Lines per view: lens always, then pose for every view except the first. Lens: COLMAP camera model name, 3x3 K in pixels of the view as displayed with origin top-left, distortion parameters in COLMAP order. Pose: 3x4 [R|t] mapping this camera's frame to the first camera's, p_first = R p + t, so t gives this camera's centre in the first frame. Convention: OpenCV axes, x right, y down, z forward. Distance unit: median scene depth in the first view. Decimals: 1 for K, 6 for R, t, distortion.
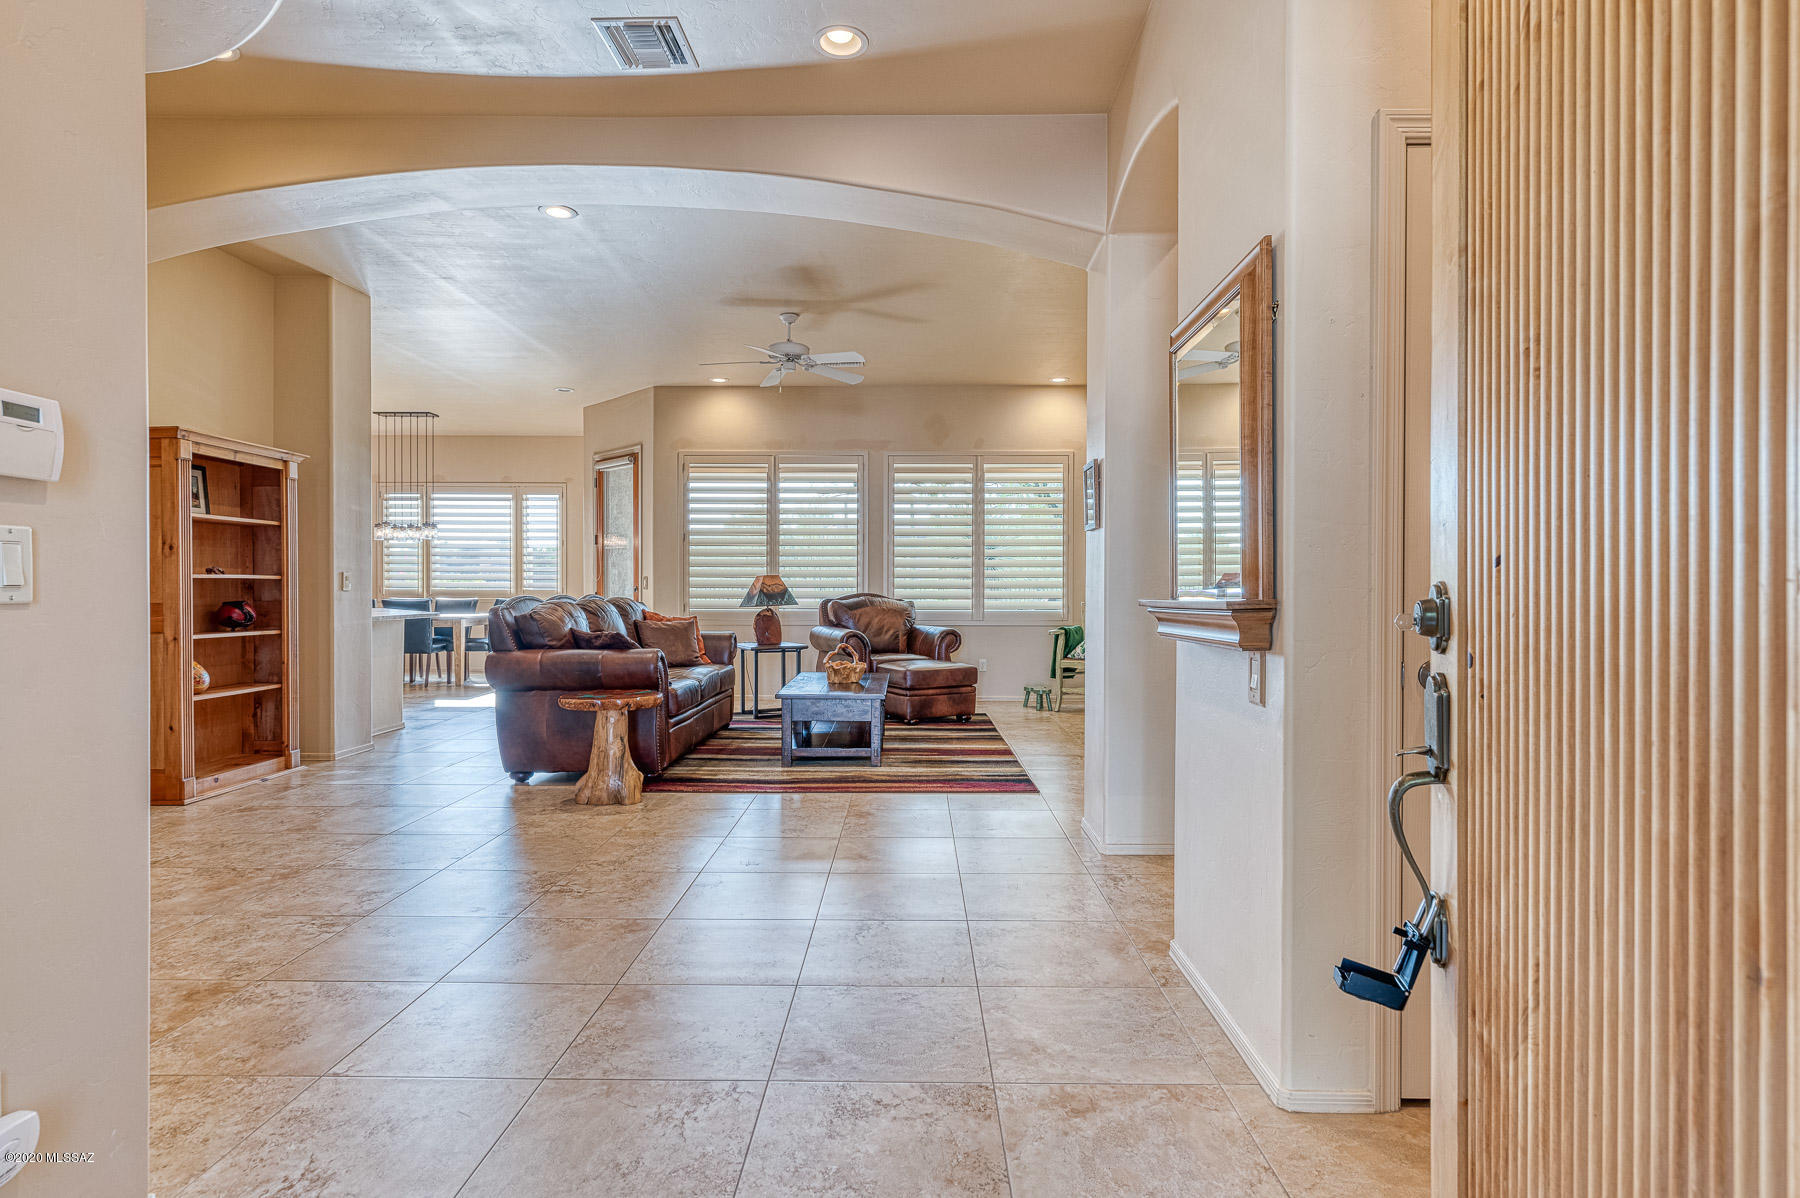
lens RADIAL K [[923.0, 0, 906.3], [0, 923.0, 593.7], [0, 0, 1]] dist [0.002242, 0.000705]
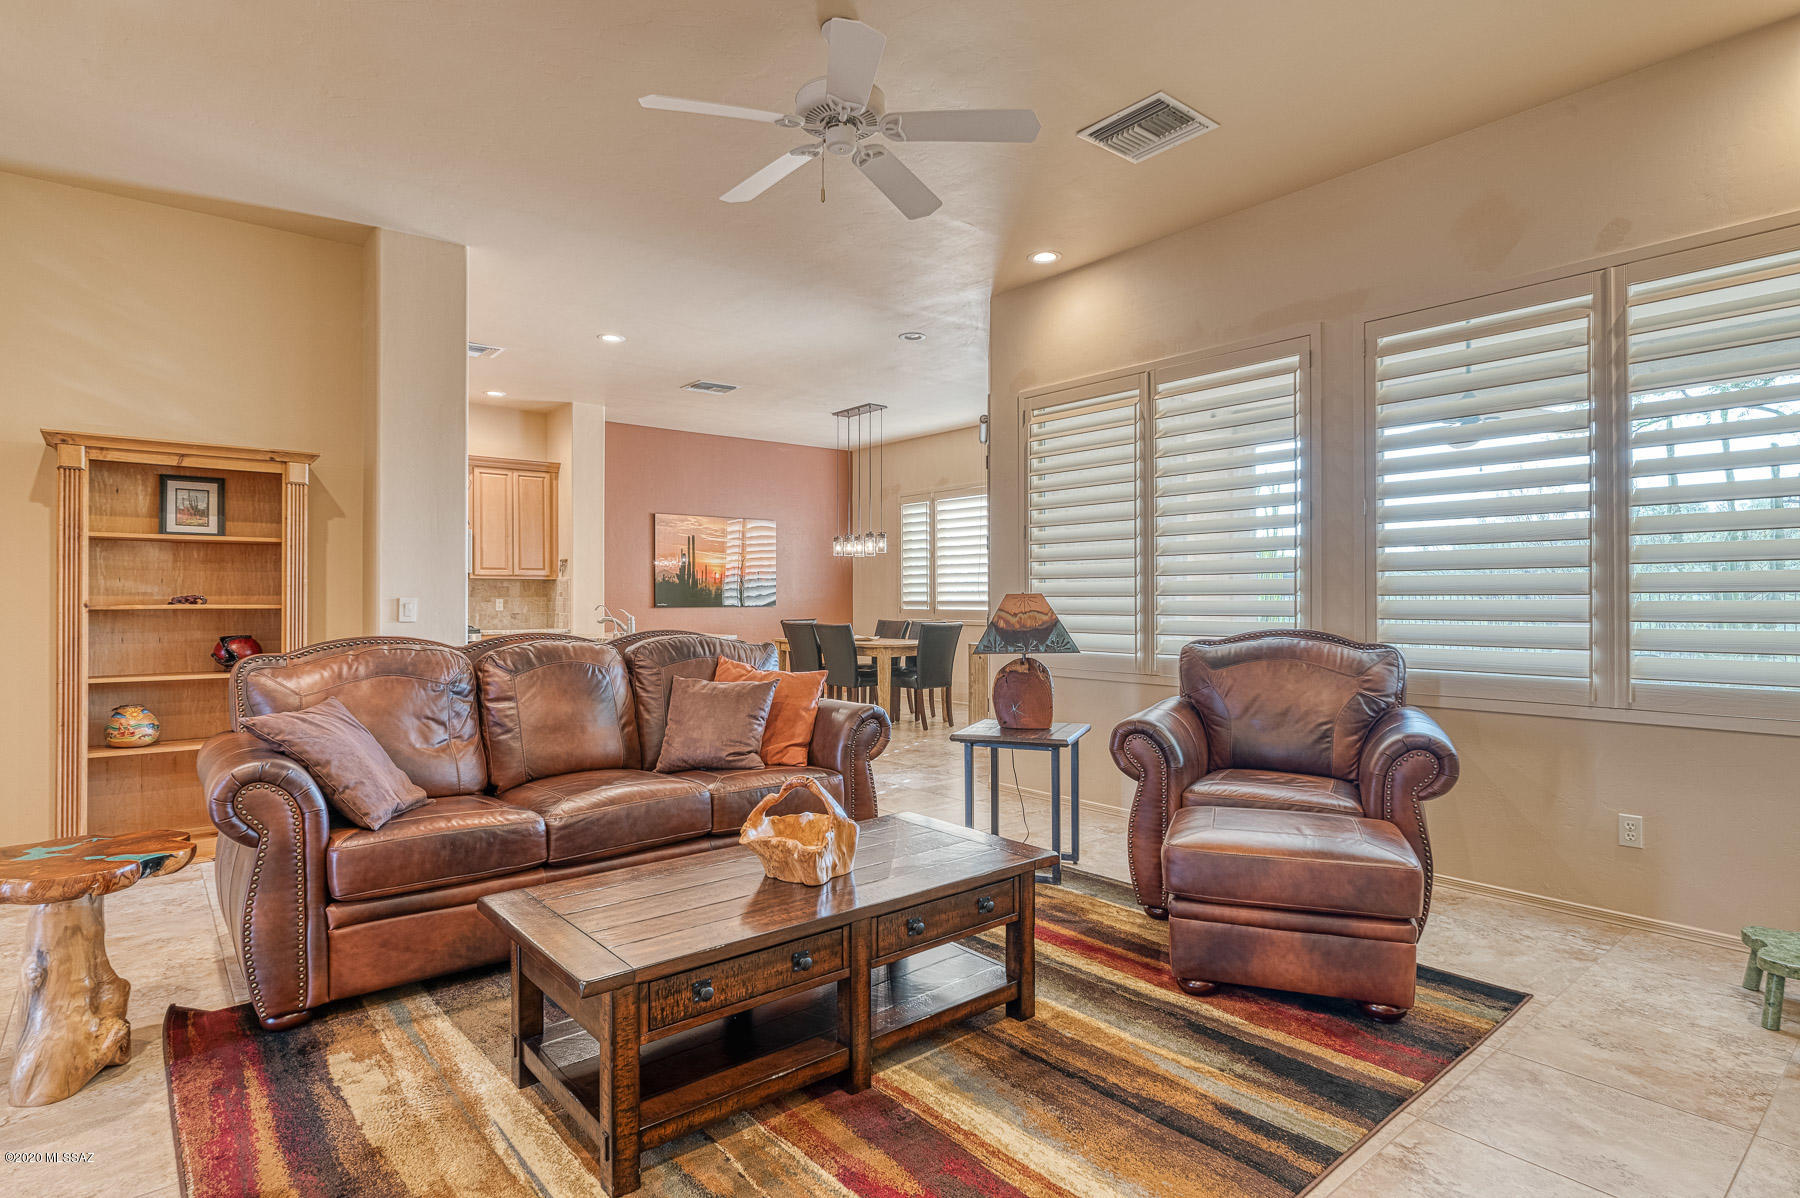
lens RADIAL K [[923.7, 0, 901.3], [0, 923.7, 594.3], [0, 0, 1]] dist [-0.004948, -0.000435]
pose [[0.647869, -0.010456, -0.761680, 0.198441], [-0.000623, 0.999898, -0.014255, -0.012338], [0.761751, 0.009710, 0.647797, 0.612642]]
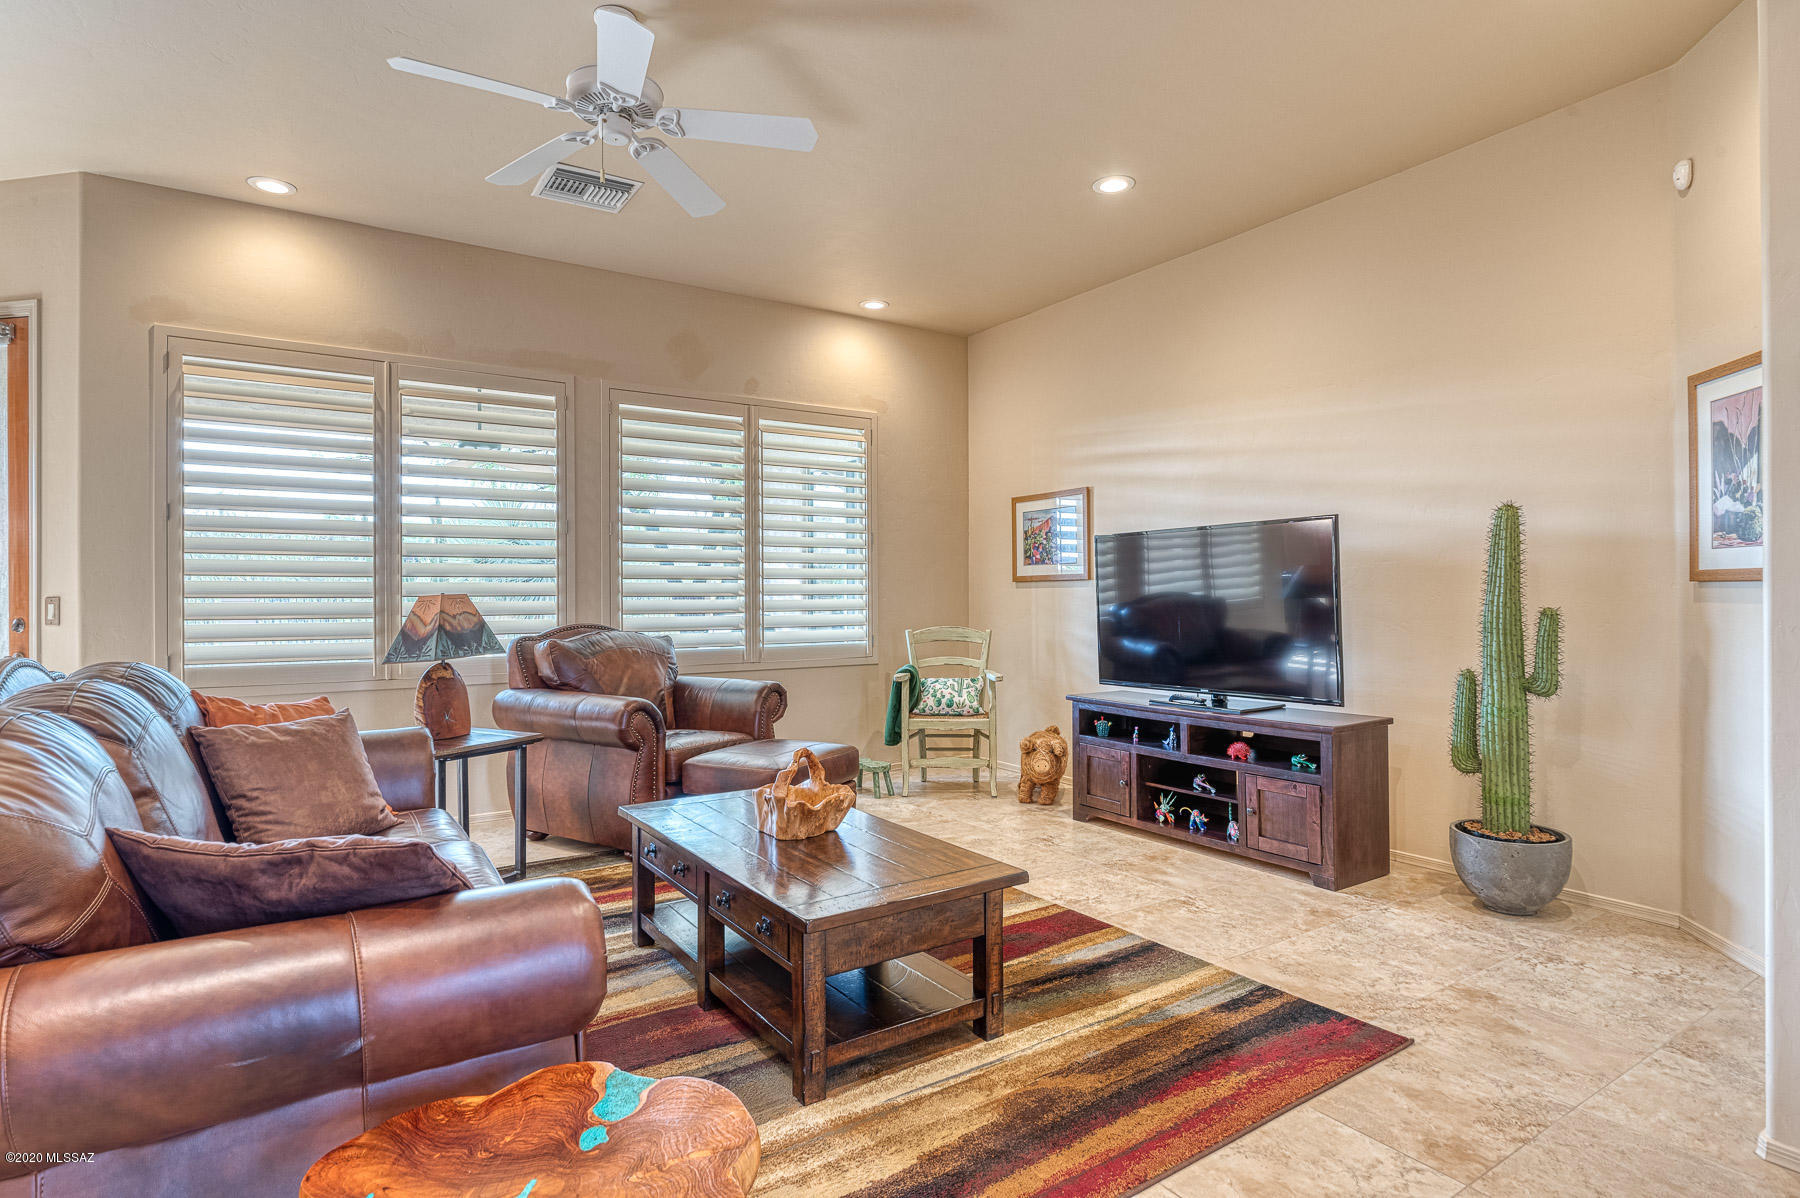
lens RADIAL K [[923.7, 0, 901.3], [0, 923.7, 594.3], [0, 0, 1]] dist [-0.004948, -0.000435]
pose [[0.829827, -0.005040, 0.557997, -0.219526], [0.010915, 0.999915, -0.007200, -0.013981], [-0.557913, 0.012066, 0.829811, 0.466983]]
